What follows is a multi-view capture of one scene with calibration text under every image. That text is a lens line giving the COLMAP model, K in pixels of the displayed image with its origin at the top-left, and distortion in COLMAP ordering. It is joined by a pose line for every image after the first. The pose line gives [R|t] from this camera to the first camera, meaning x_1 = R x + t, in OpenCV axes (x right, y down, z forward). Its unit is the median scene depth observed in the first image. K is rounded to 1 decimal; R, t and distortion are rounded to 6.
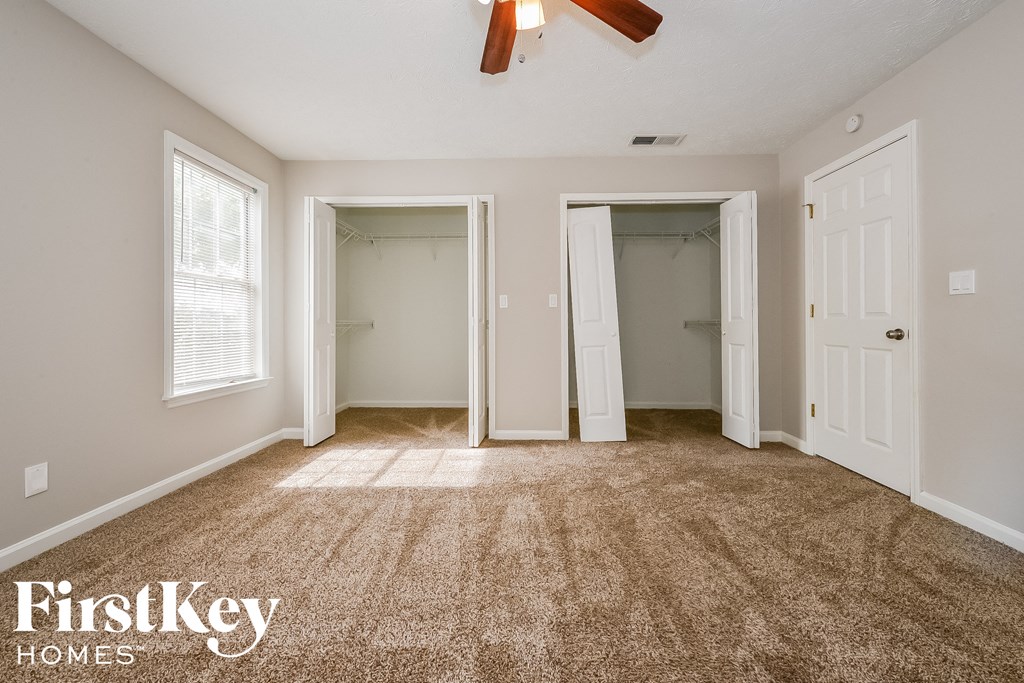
lens RADIAL K [[408.1, 0, 513.7], [0, 408.1, 321.4], [0, 0, 1]] dist [-0.000556, -0.000161]
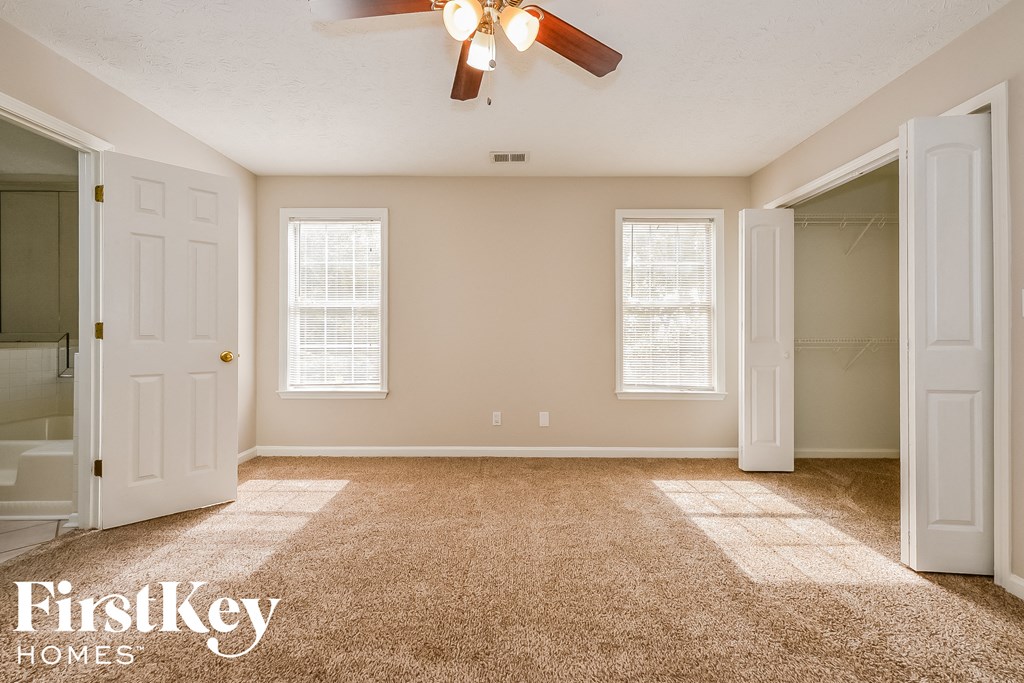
lens RADIAL K [[413.6, 0, 513.2], [0, 413.6, 333.3], [0, 0, 1]] dist [0.000693, 0.000127]
pose [[0.017333, -0.002549, -0.999847, 0.501324], [0.004248, 0.999988, -0.002476, -0.016782], [0.999841, -0.004205, 0.017344, 0.480906]]
